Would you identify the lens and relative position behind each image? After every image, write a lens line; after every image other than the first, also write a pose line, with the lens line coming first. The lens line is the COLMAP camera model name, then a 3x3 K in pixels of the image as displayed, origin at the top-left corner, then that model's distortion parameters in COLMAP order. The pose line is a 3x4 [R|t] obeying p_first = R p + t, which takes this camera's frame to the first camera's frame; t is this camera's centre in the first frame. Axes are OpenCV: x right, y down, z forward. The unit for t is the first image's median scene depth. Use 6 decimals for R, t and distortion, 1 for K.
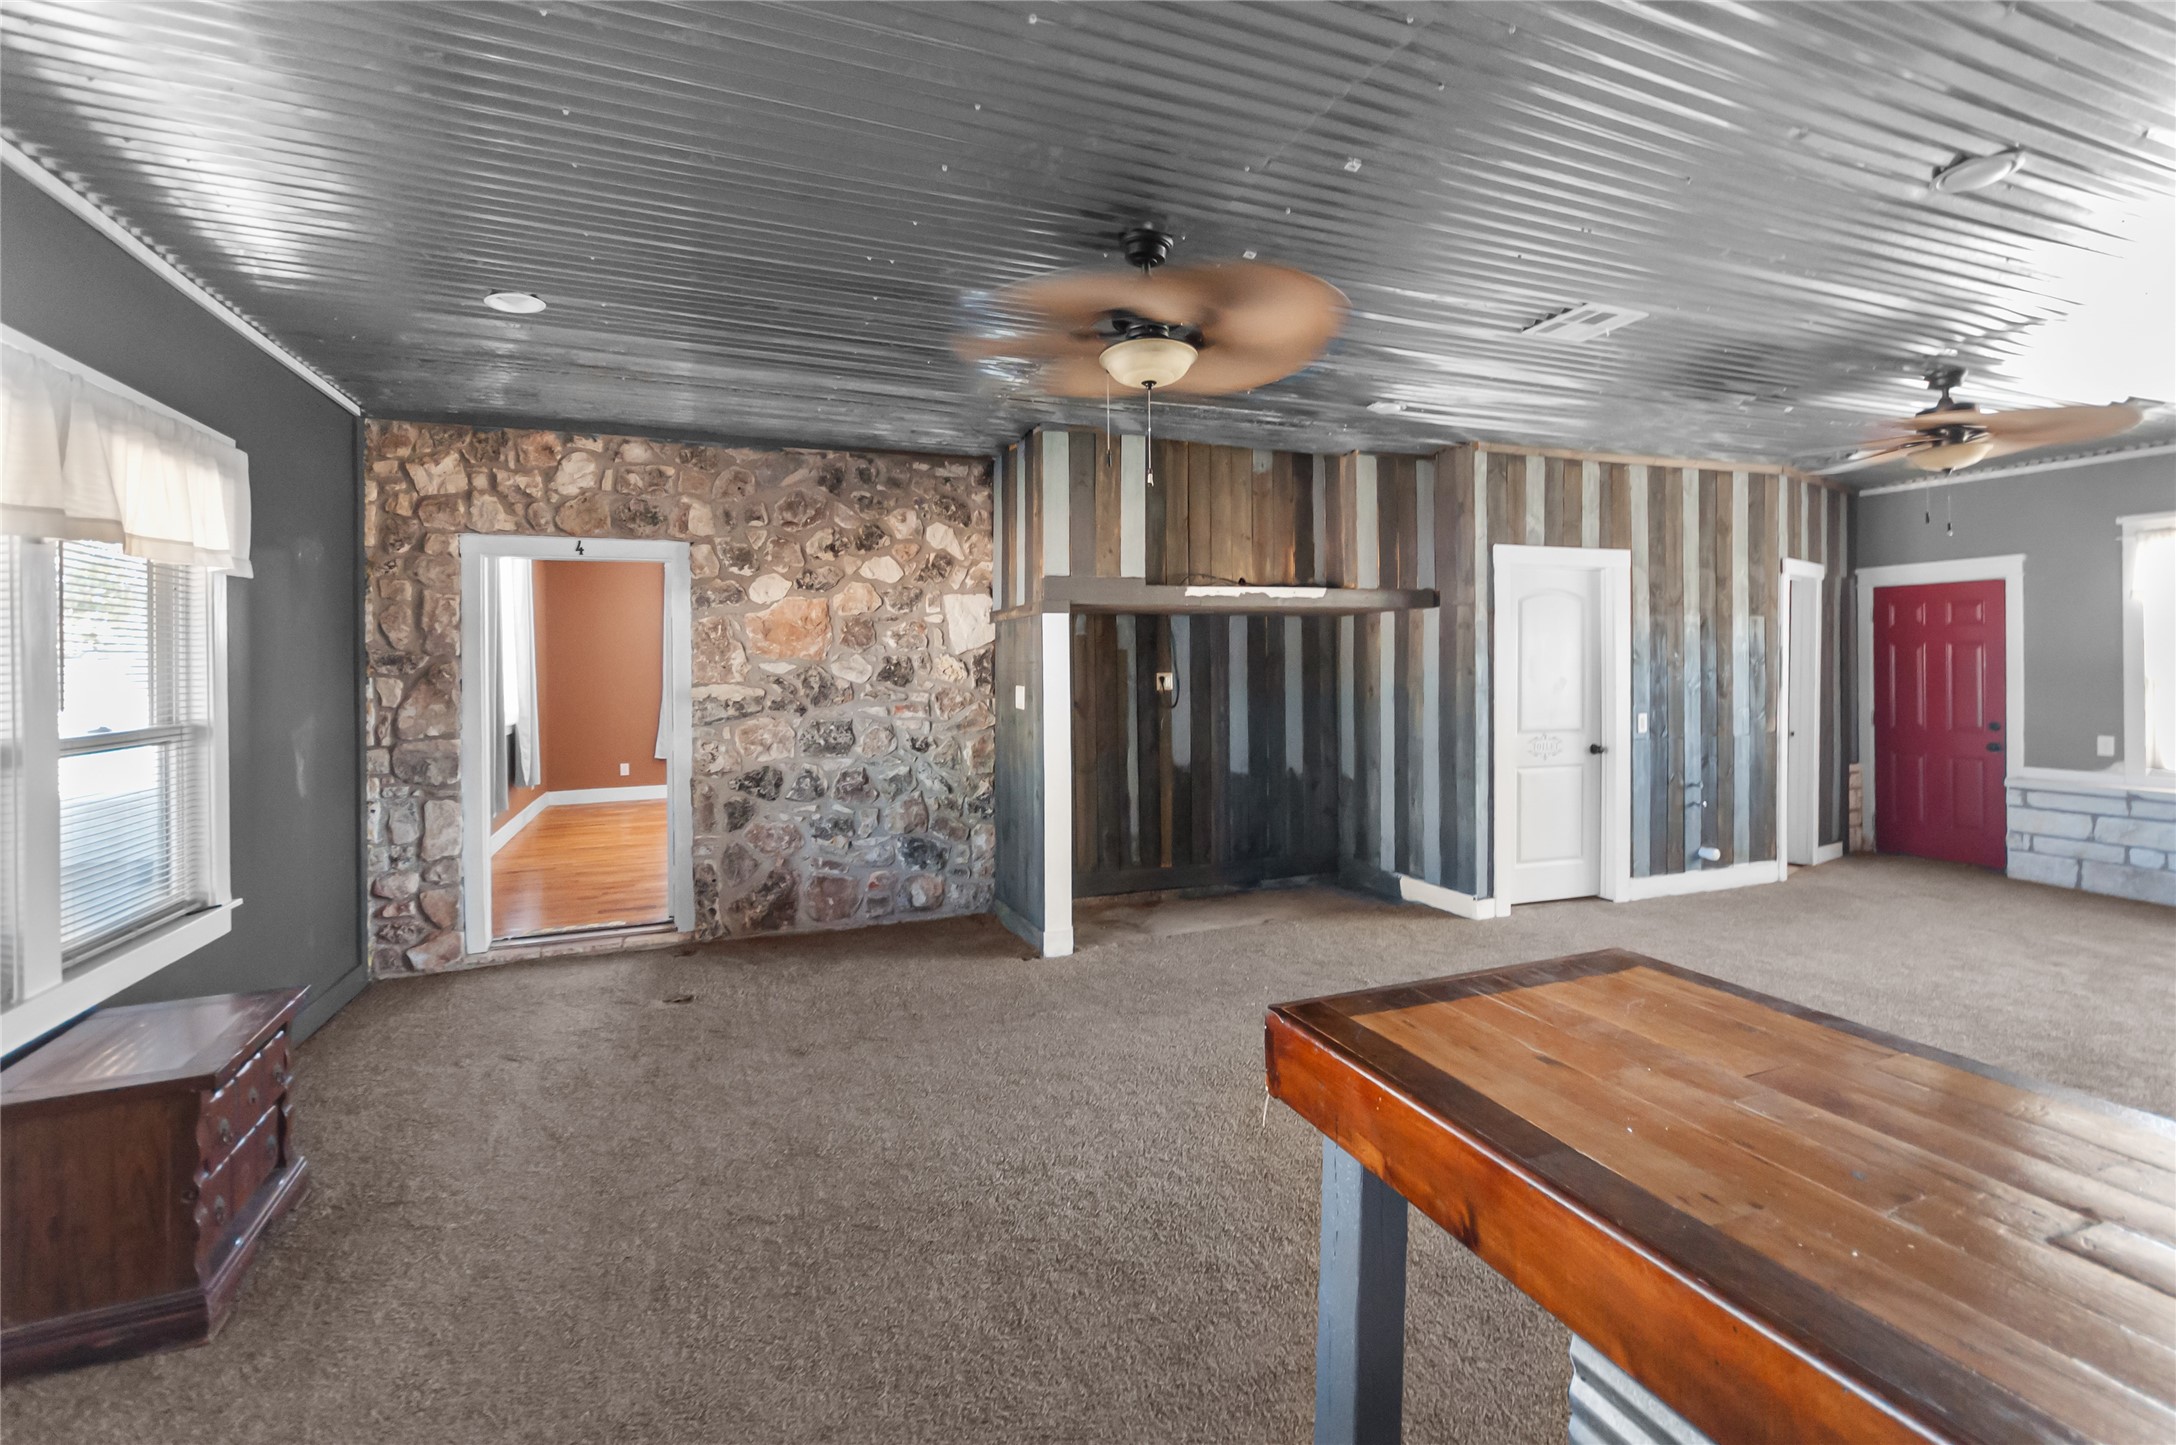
lens RADIAL K [[953.3, 0, 1084.1], [0, 953.3, 671.0], [0, 0, 1]] dist [-0.002077, -0.000171]
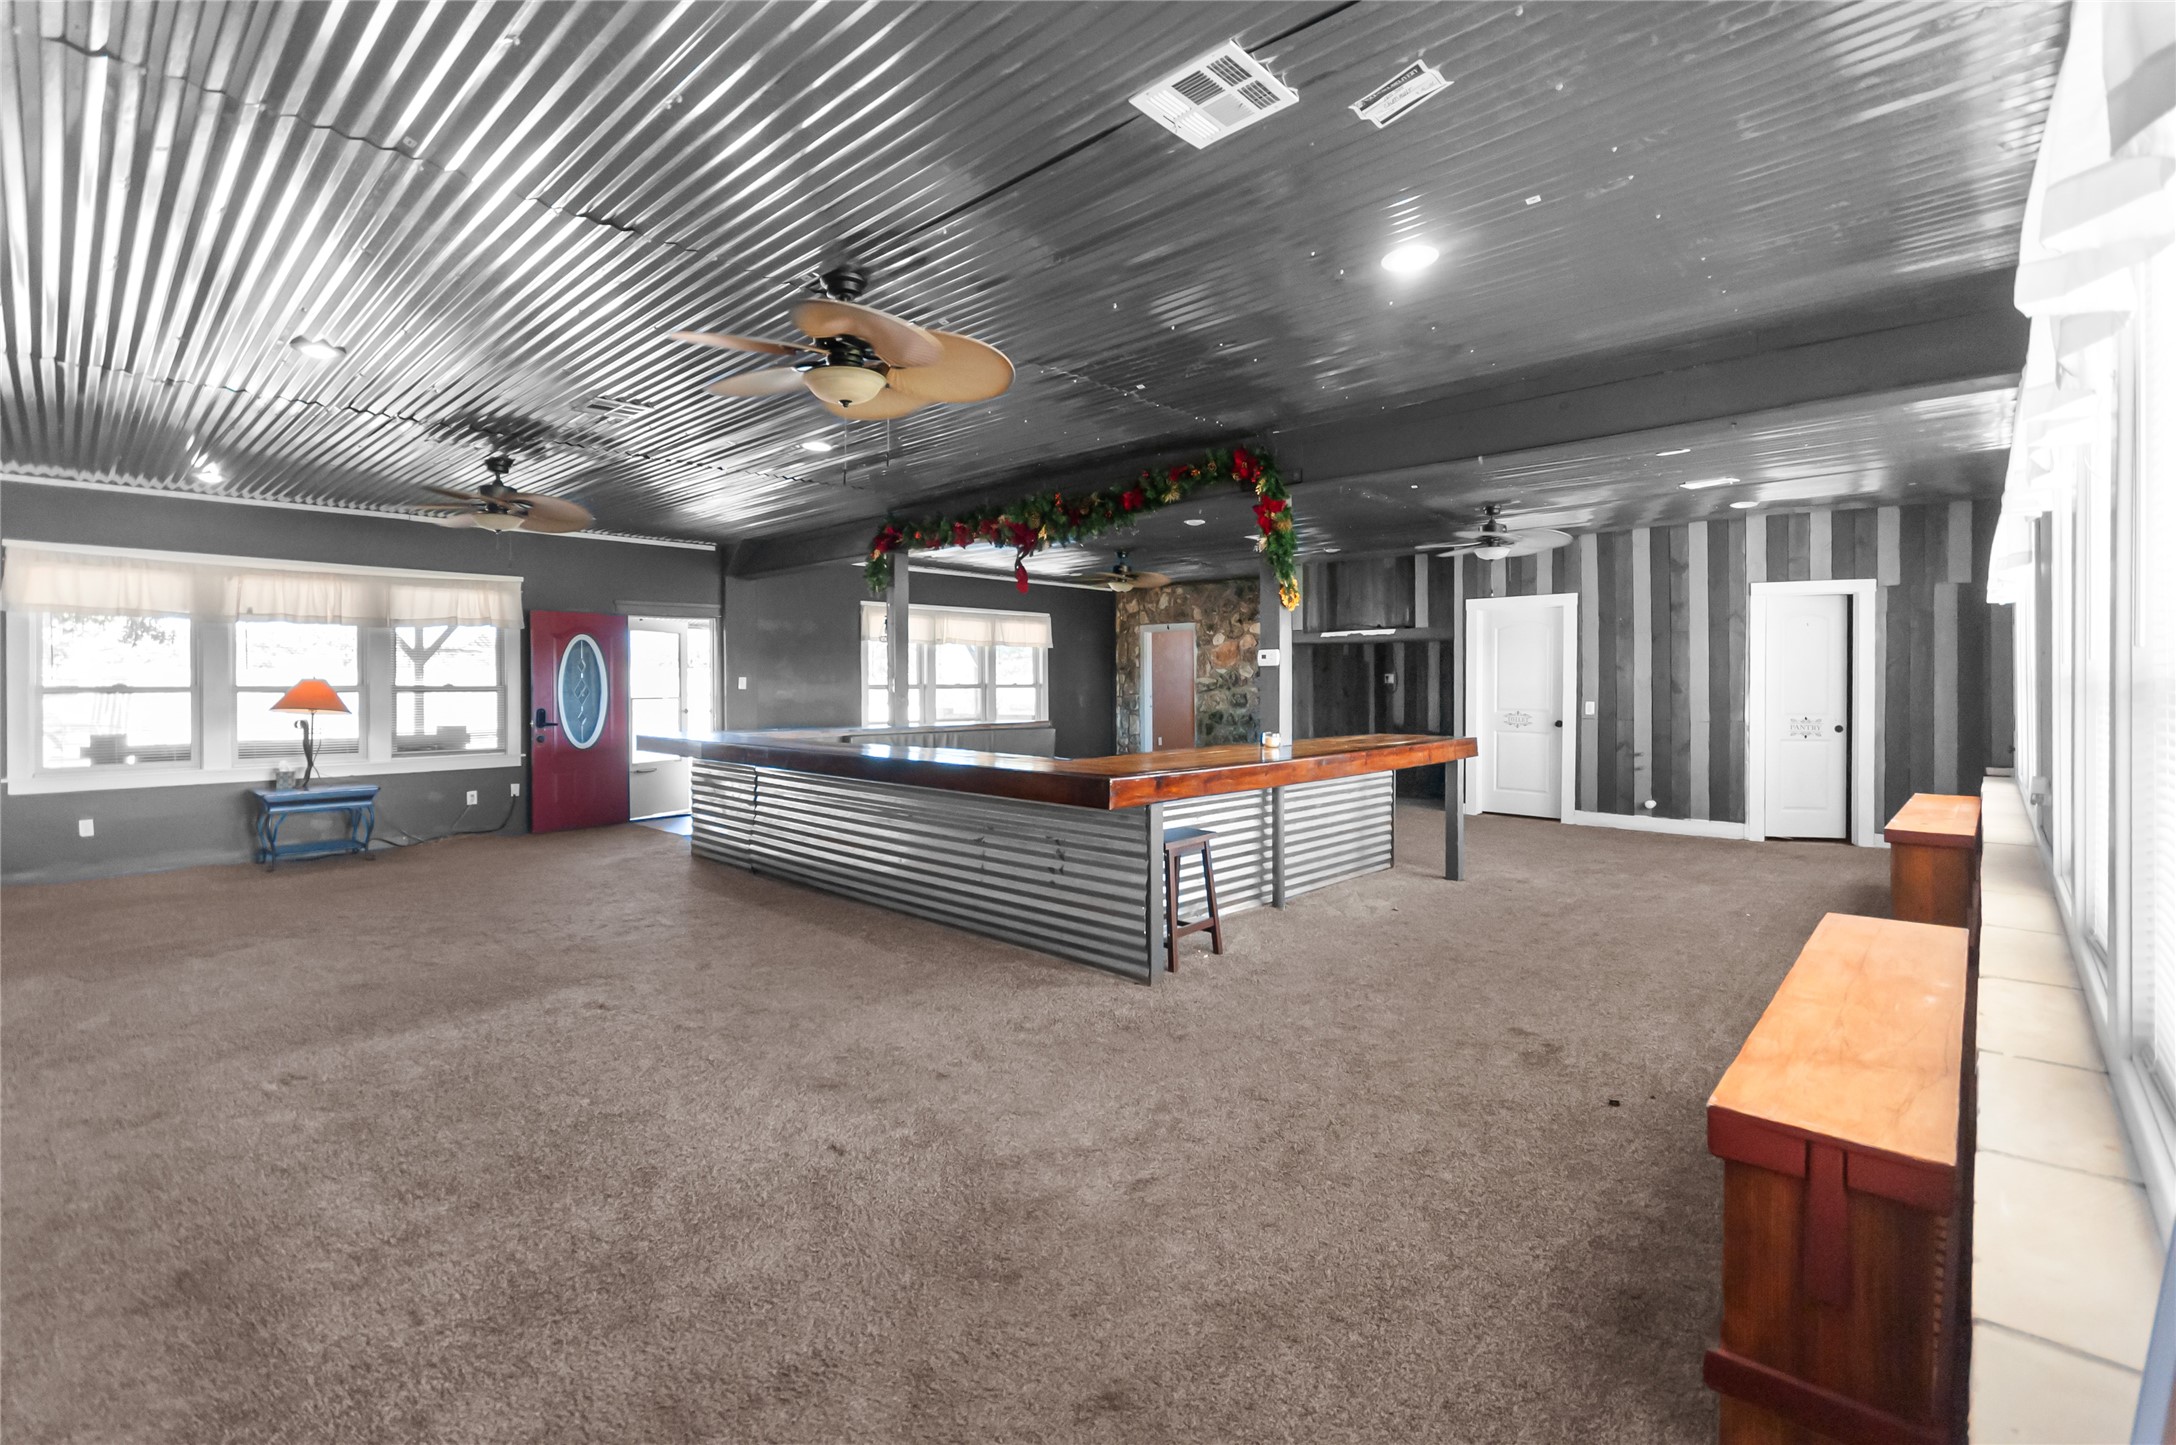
lens RADIAL K [[953.3, 0, 1084.1], [0, 953.3, 671.0], [0, 0, 1]] dist [-0.002077, -0.000171]
pose [[0.432543, -0.002346, -0.901610, 1.709980], [-0.009883, 0.999924, -0.007344, 0.017830], [0.901559, 0.012087, 0.432487, -0.376932]]
